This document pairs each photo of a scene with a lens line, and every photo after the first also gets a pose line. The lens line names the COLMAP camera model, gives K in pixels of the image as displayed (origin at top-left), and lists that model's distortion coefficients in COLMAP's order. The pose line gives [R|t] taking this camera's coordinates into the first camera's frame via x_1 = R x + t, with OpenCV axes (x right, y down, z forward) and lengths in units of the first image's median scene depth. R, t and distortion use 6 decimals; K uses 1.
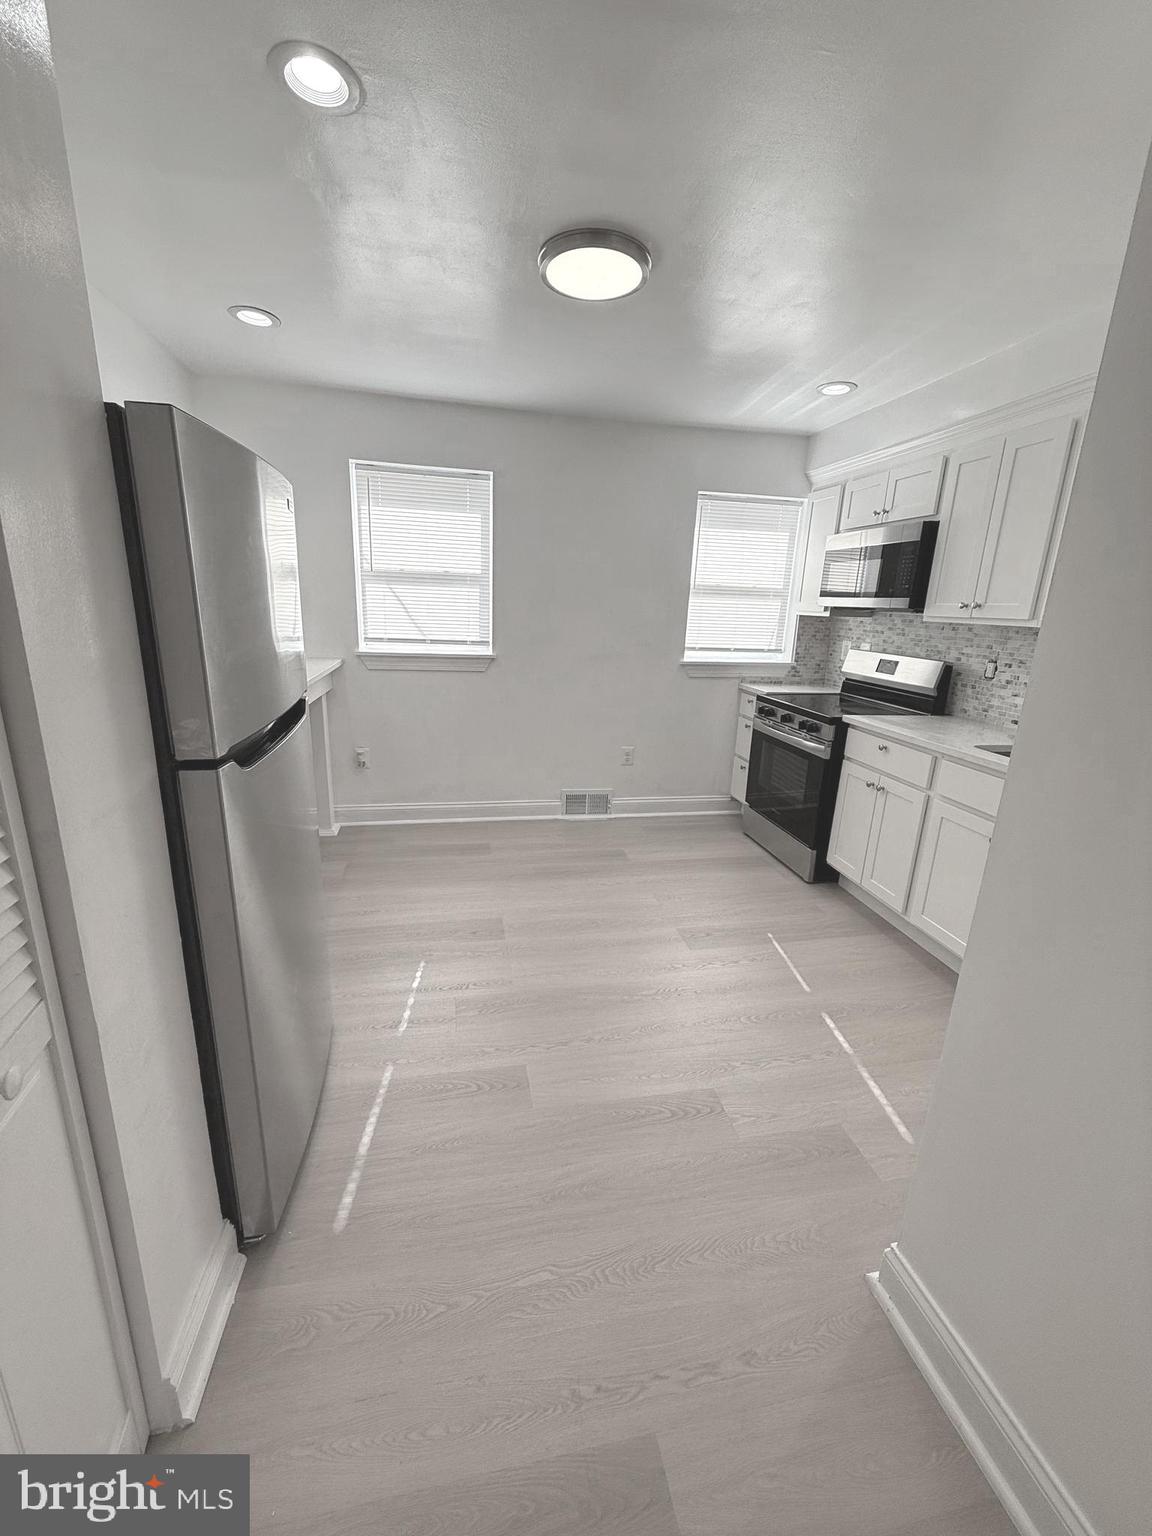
lens RADIAL K [[609.3, 0, 575.0], [0, 609.3, 766.8], [0, 0, 1]] dist [-0.001009, 0.001169]
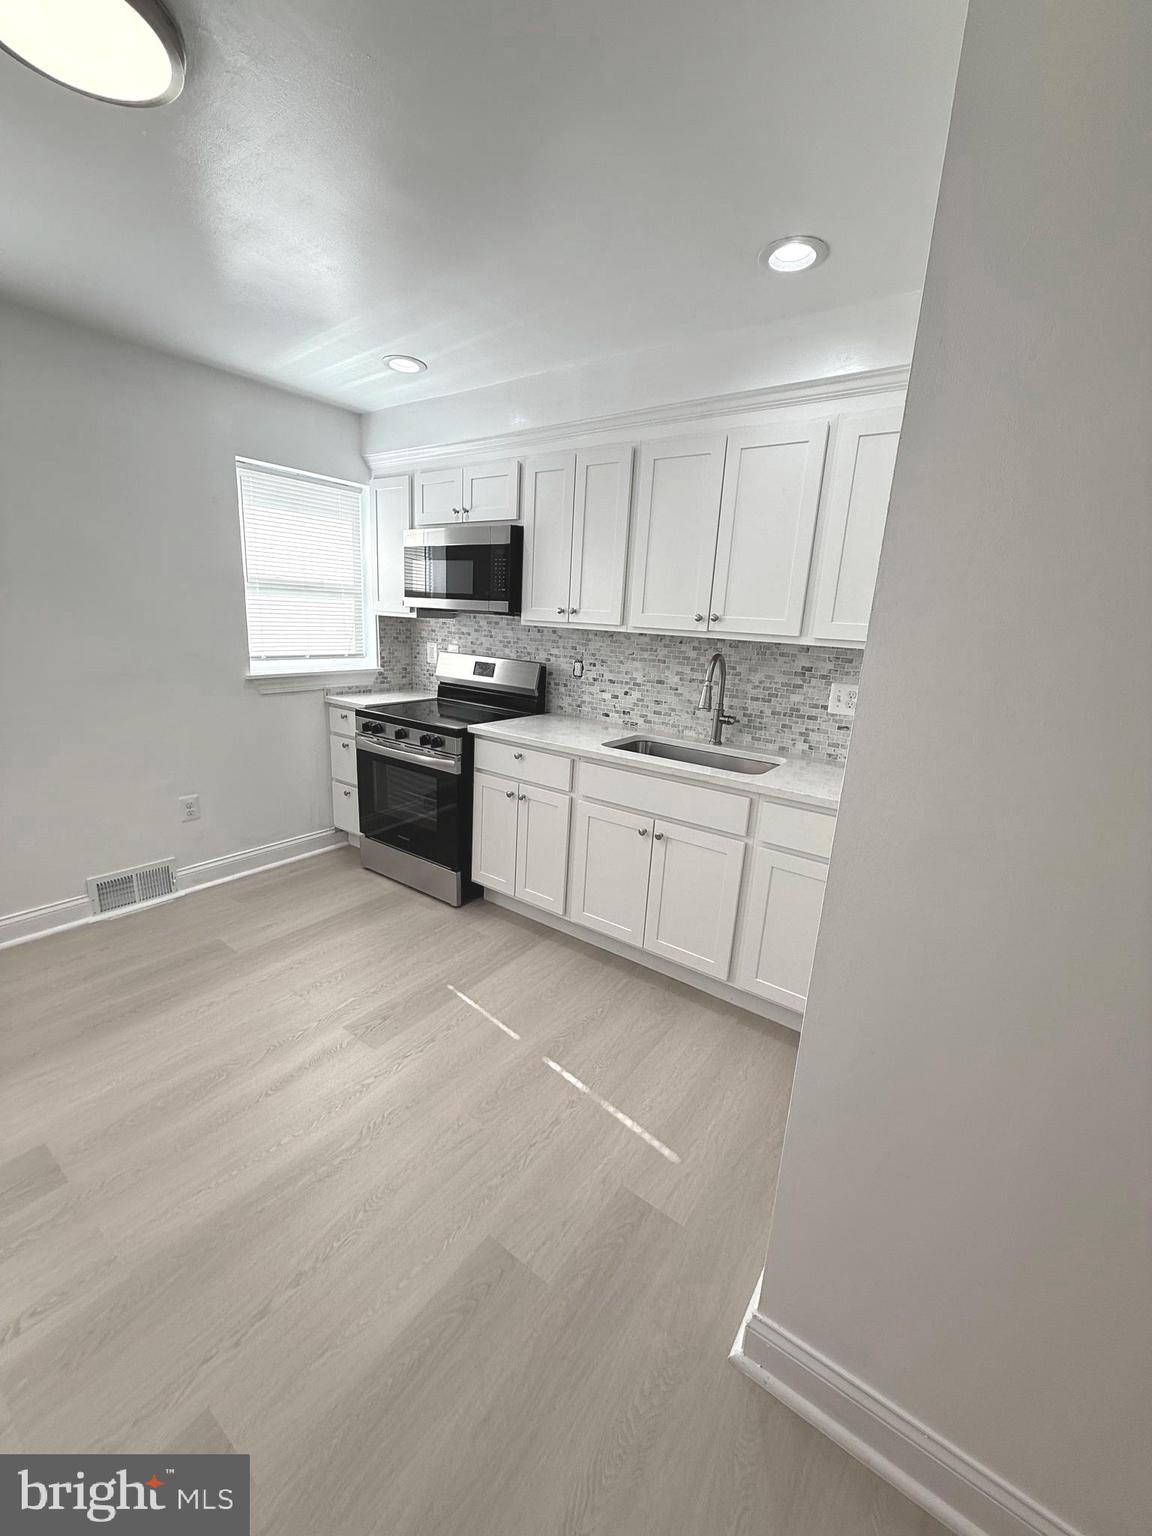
lens RADIAL K [[609.3, 0, 576.1], [0, 609.3, 764.6], [0, 0, 1]] dist [-0.001009, 0.001169]
pose [[0.730676, -0.163936, 0.662750, -0.068422], [0.156545, 0.985109, 0.071085, -0.065369], [-0.664535, 0.051809, 0.745459, 0.189315]]
